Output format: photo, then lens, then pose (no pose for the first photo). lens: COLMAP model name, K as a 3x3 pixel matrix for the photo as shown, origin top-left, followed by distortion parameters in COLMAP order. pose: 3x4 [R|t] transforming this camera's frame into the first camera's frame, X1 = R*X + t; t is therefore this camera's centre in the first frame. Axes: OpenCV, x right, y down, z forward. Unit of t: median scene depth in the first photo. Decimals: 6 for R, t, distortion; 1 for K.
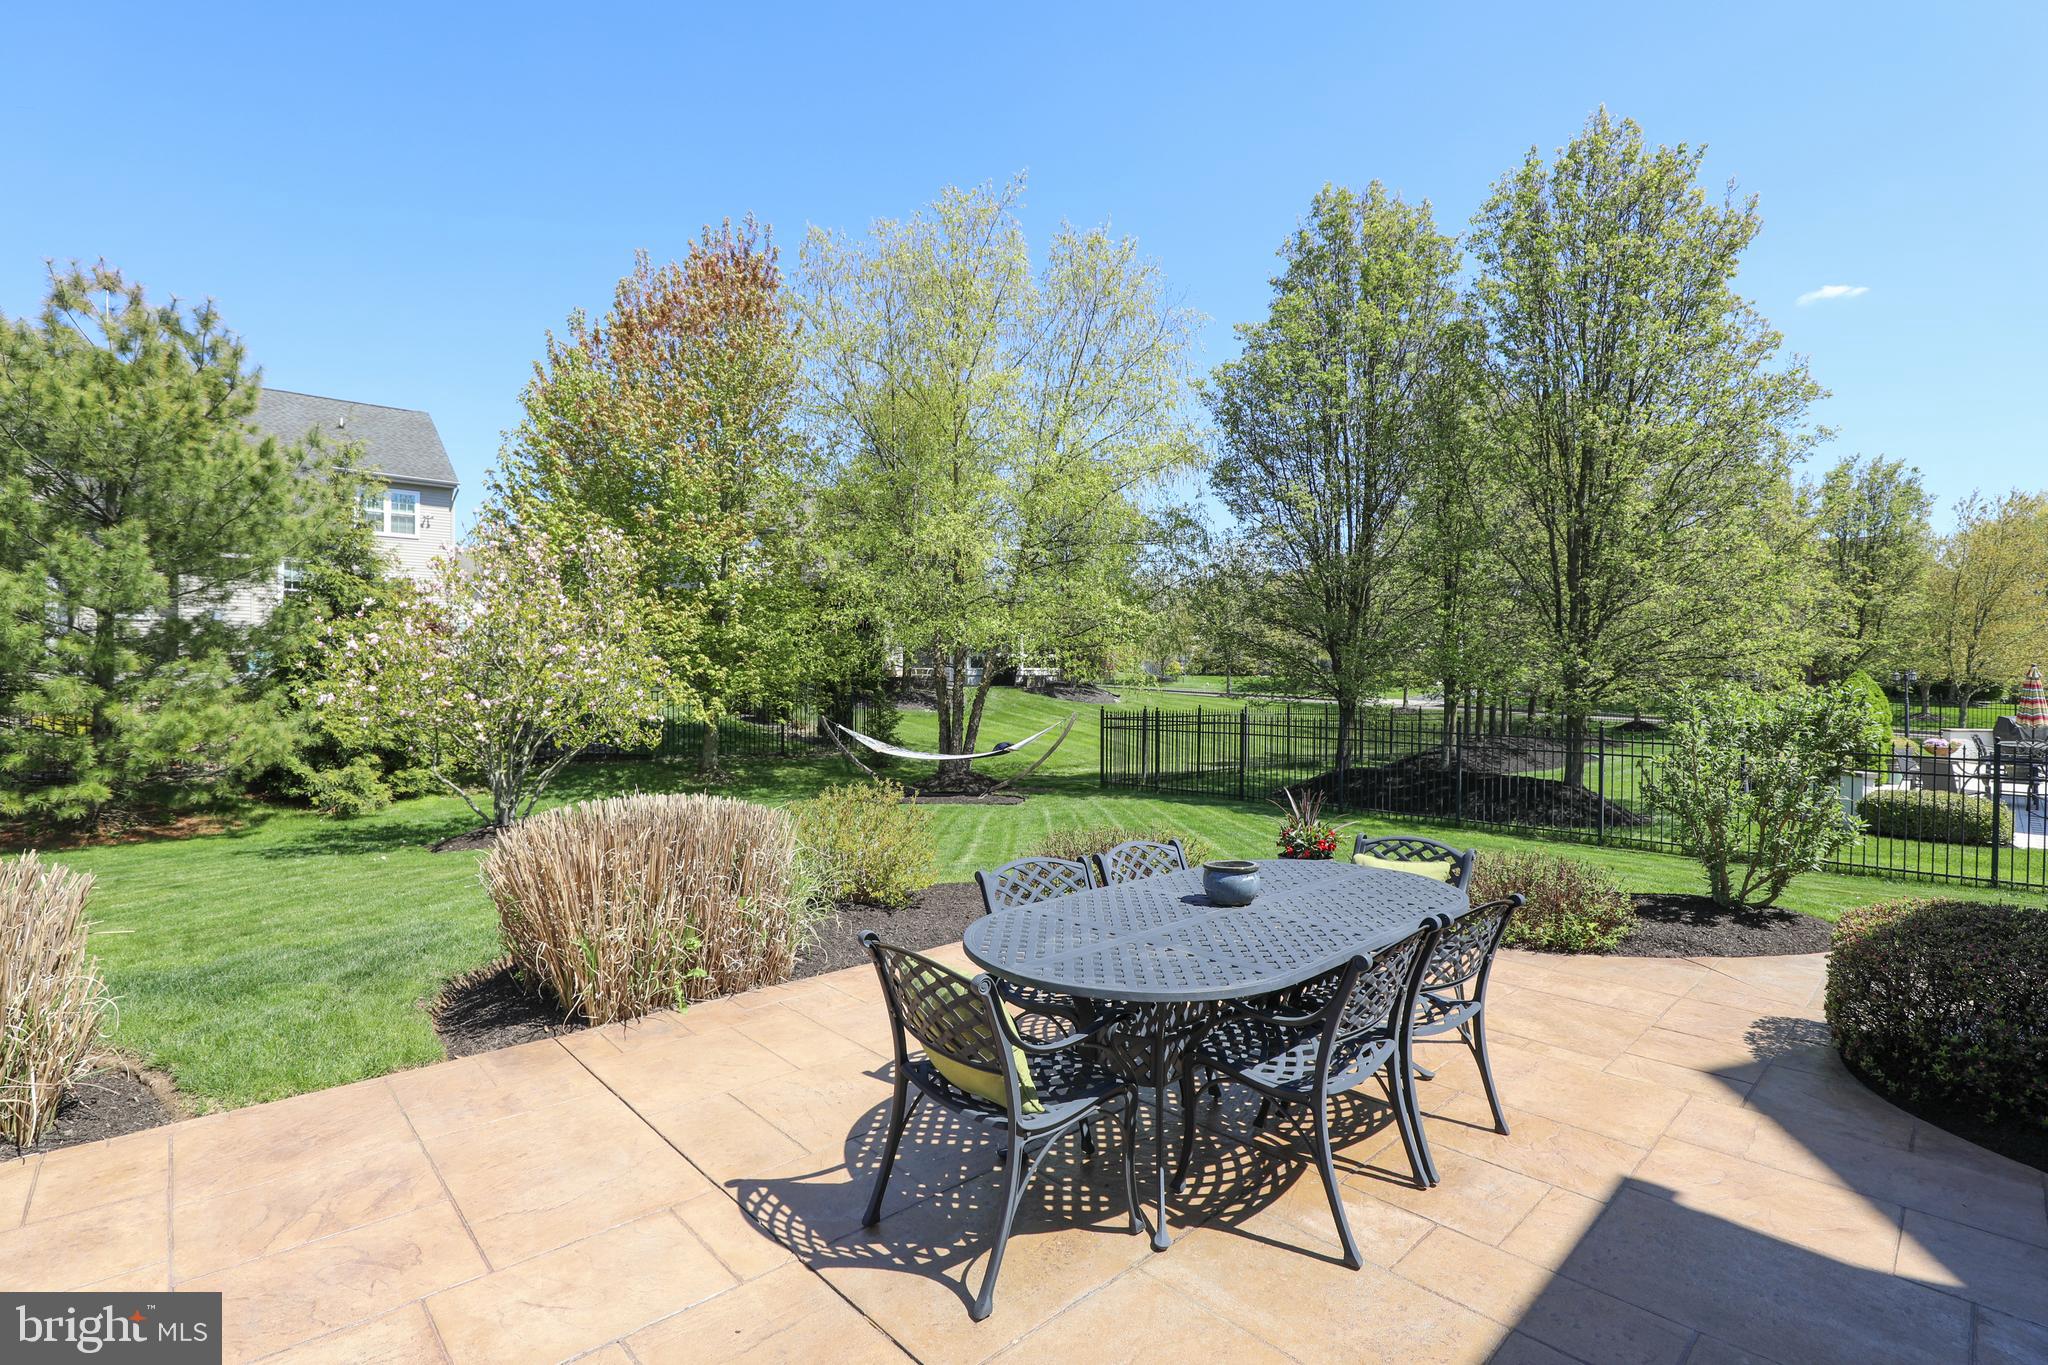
lens RADIAL K [[936.4, 0, 1028.8], [0, 936.4, 665.9], [0, 0, 1]] dist [-0.028443, 0.002405]
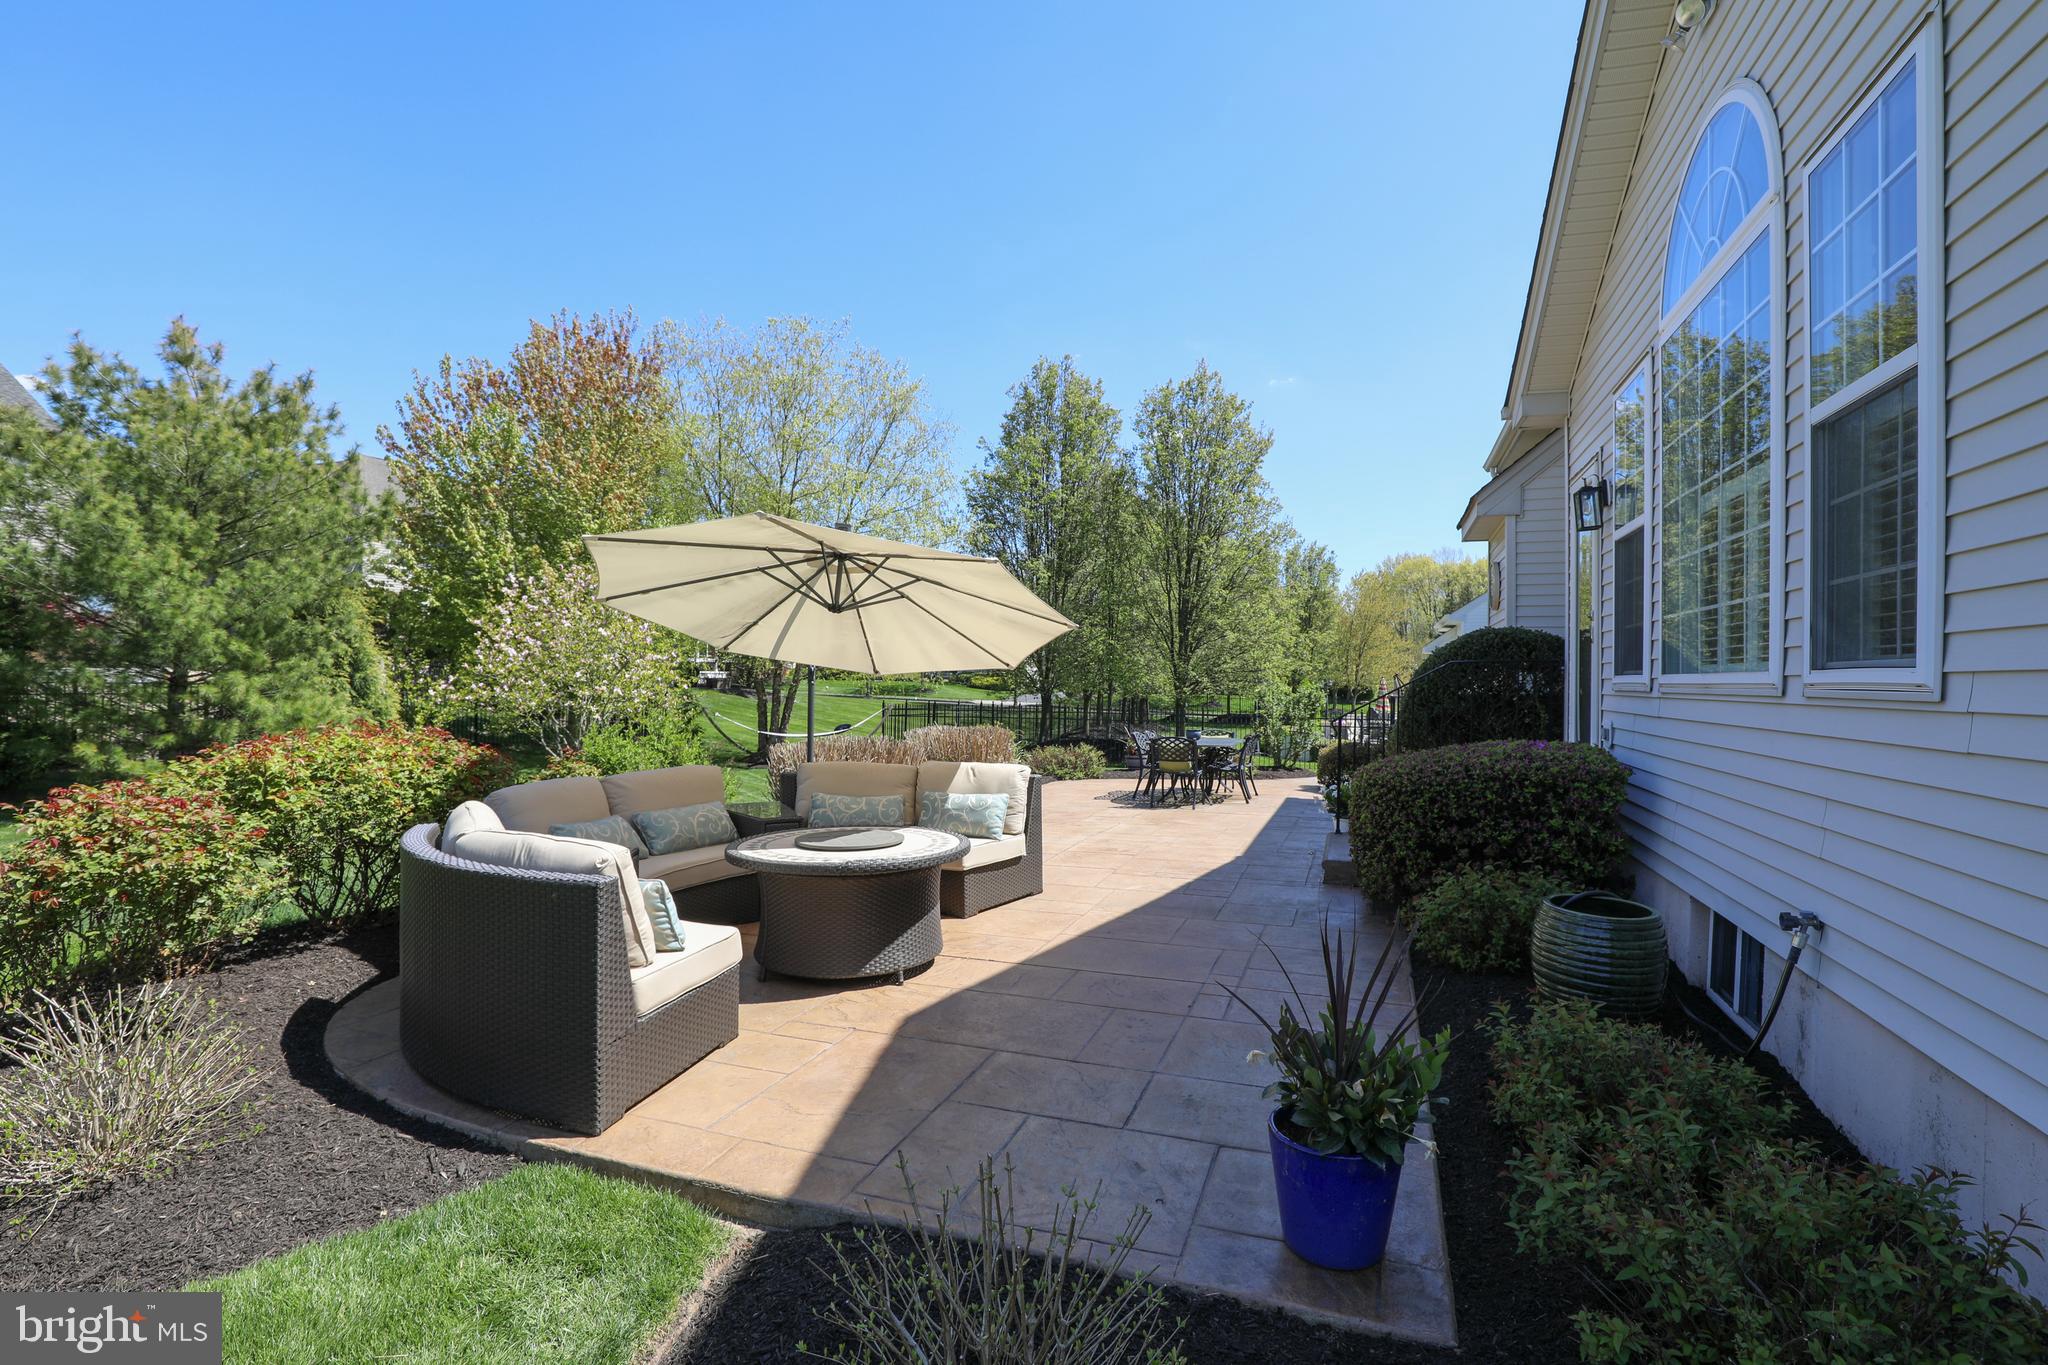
lens RADIAL K [[1009.2, 0, 1050.6], [0, 1009.2, 675.2], [0, 0, 1]] dist [-0.001601, 0.000283]
pose [[0.875786, 0.009440, 0.482607, -0.531760], [-0.010553, 0.999944, -0.000408, 0.002873], [-0.482584, -0.004735, 0.875837, -0.530933]]
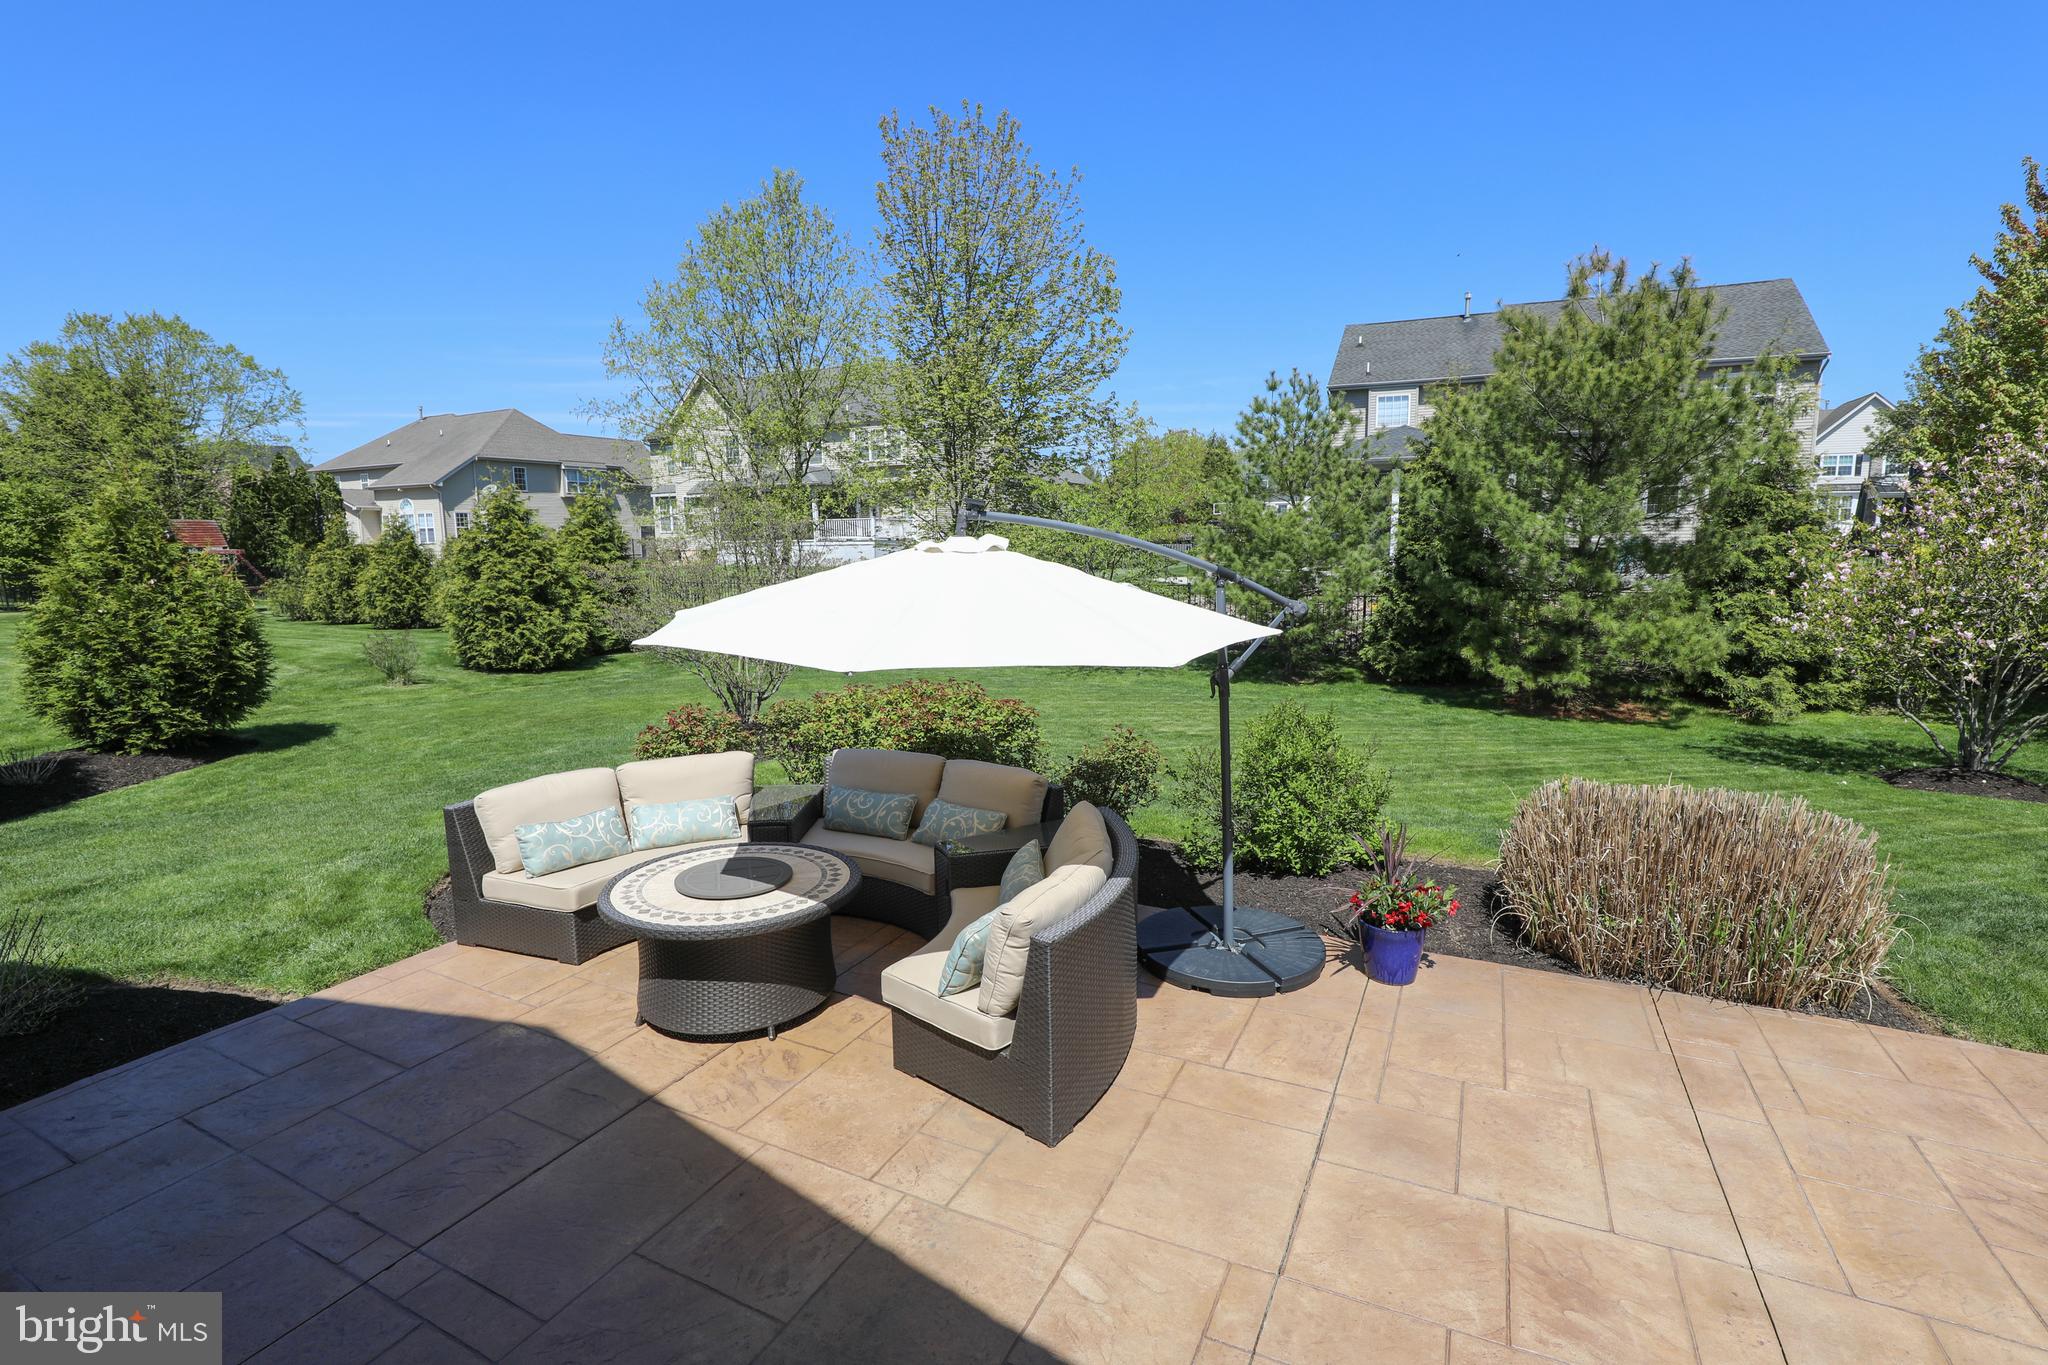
lens RADIAL K [[936.4, 0, 1028.8], [0, 936.4, 665.9], [0, 0, 1]] dist [-0.028443, 0.002405]
pose [[0.352148, 0.119077, -0.928339, -0.060898], [0.012087, 0.991212, 0.131726, -0.054277], [0.935866, -0.057608, 0.347614, -0.165792]]
